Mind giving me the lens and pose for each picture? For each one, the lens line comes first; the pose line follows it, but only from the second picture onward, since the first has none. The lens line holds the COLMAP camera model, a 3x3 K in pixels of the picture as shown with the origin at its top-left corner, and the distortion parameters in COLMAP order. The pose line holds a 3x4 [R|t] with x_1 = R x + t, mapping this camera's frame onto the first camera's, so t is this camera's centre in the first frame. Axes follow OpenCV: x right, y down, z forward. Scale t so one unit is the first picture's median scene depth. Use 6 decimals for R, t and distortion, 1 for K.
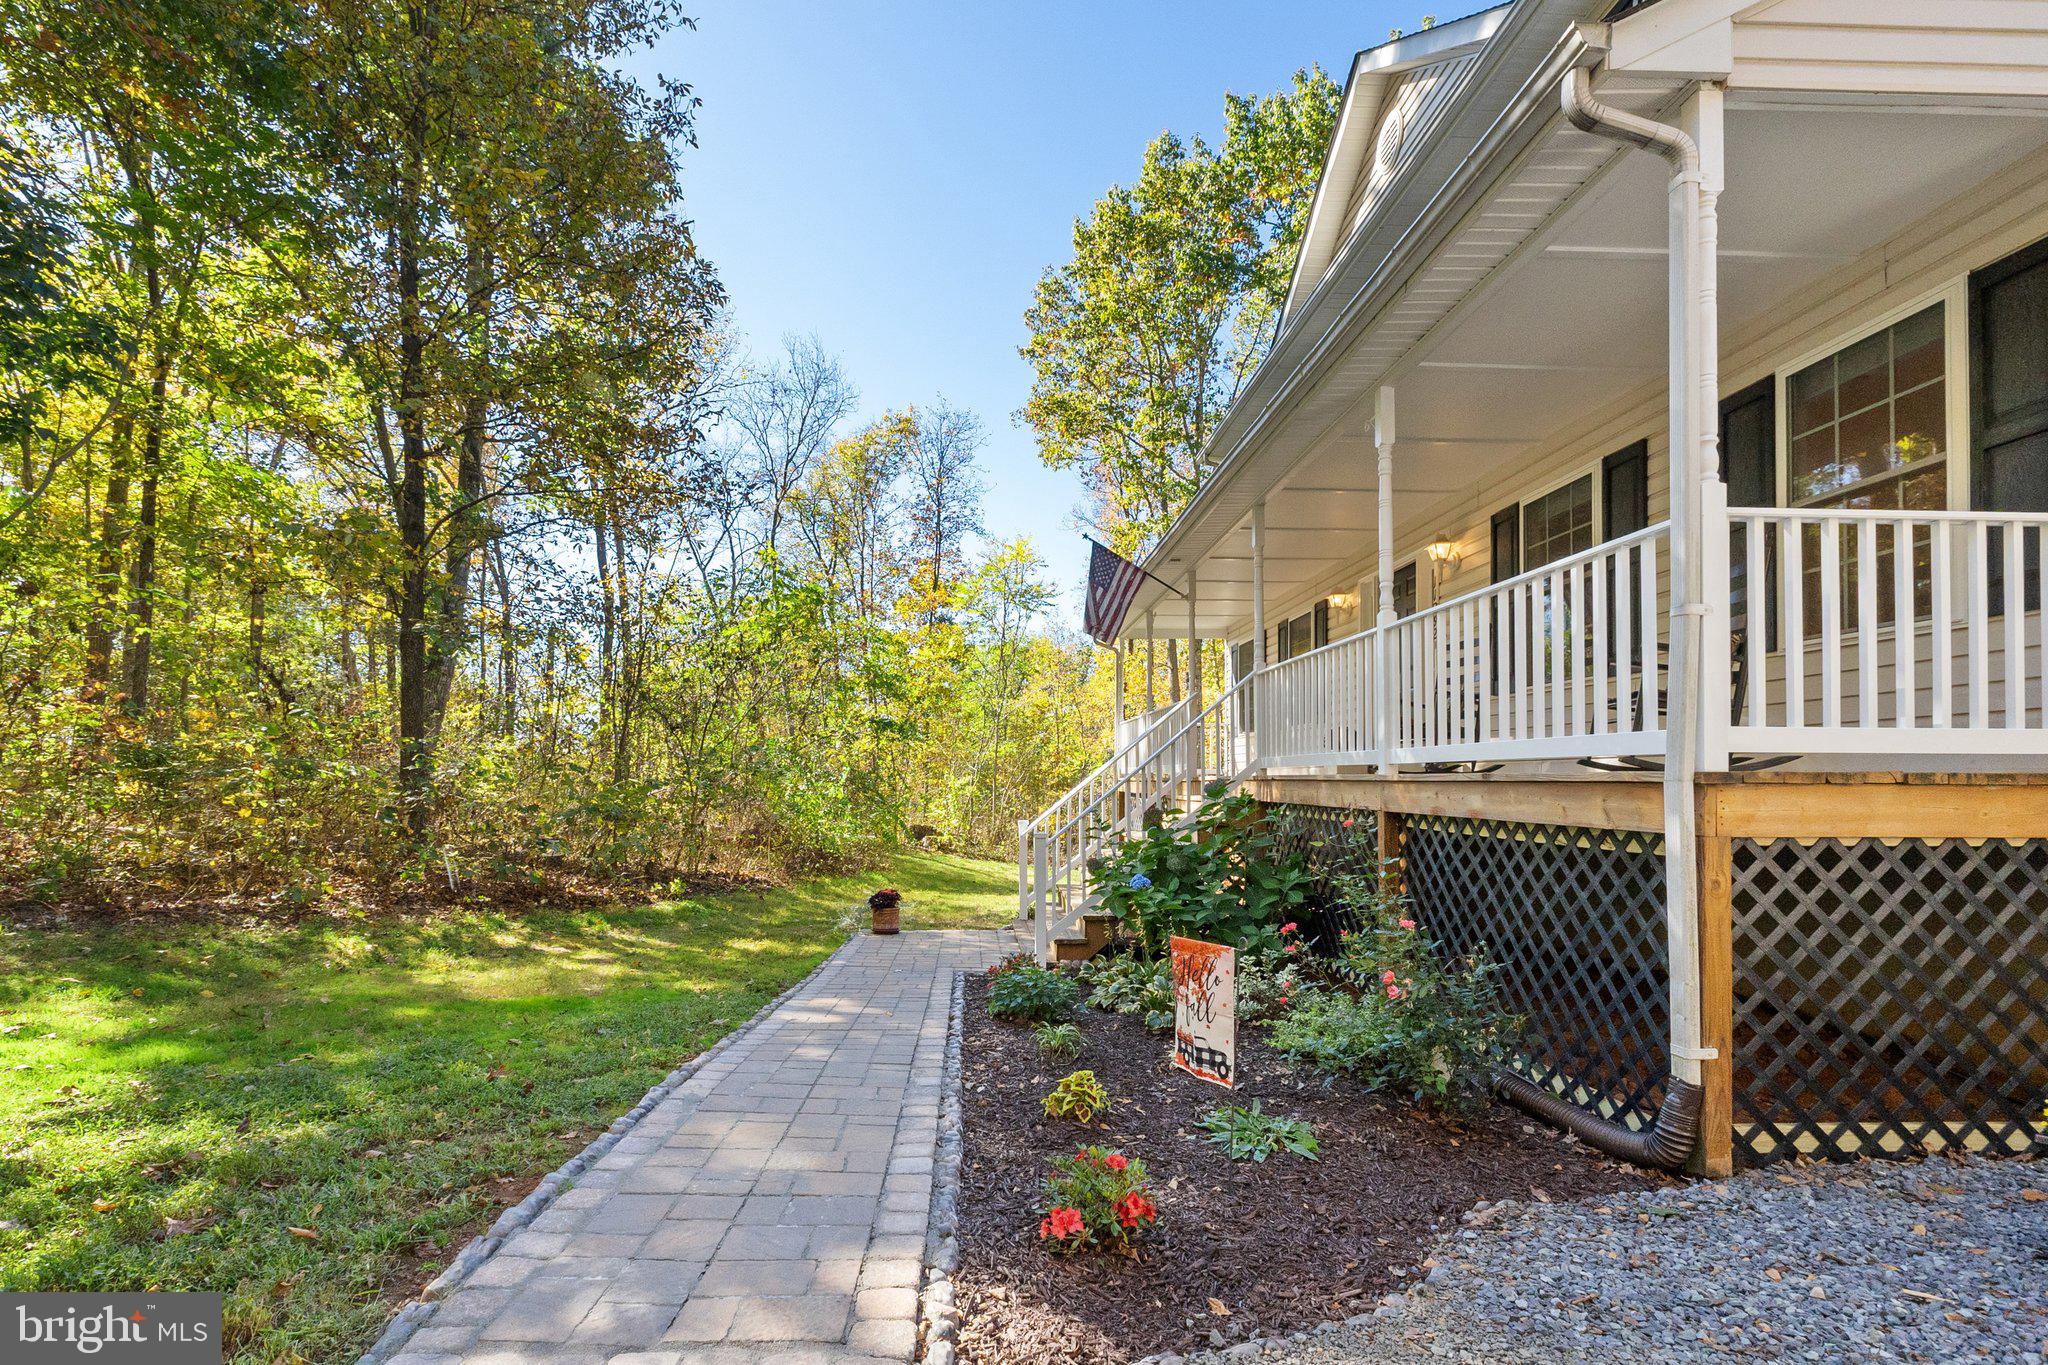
lens RADIAL K [[907.7, 0, 998.7], [0, 907.7, 771.8], [0, 0, 1]] dist [0.000505, 0.000109]
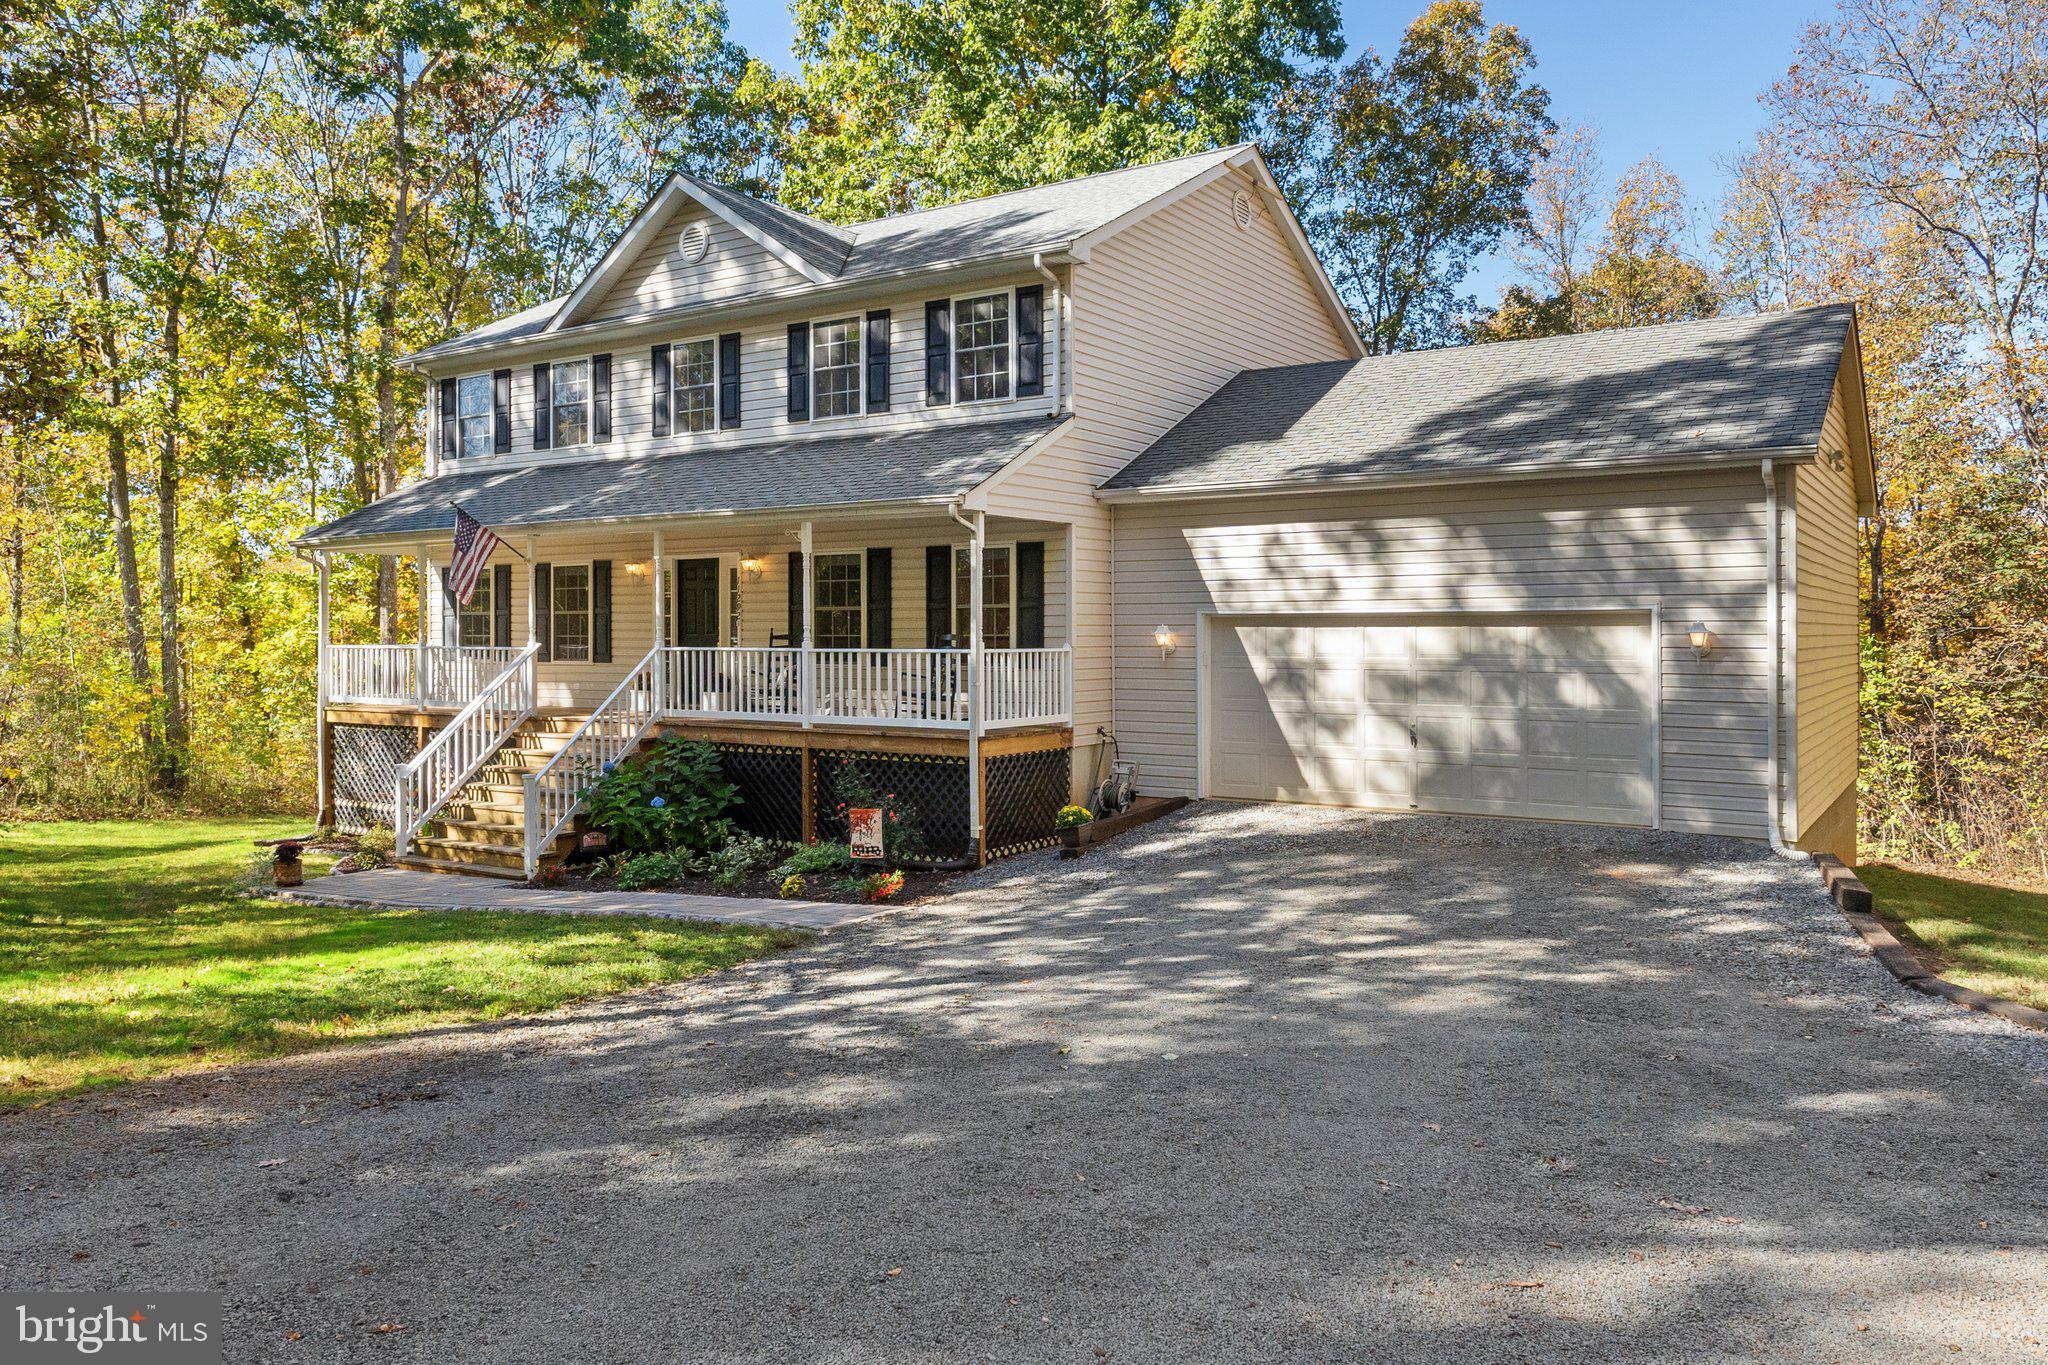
lens RADIAL K [[1443.8, 0, 1024.0], [0, 1443.8, 682.5], [0, 0, 1]] dist [-0.003729, -0.002685]
pose [[0.586517, -0.022721, 0.809618, -2.983141], [-0.003201, 0.999534, 0.030369, -0.320923], [-0.809931, -0.020403, 0.586171, -1.911324]]
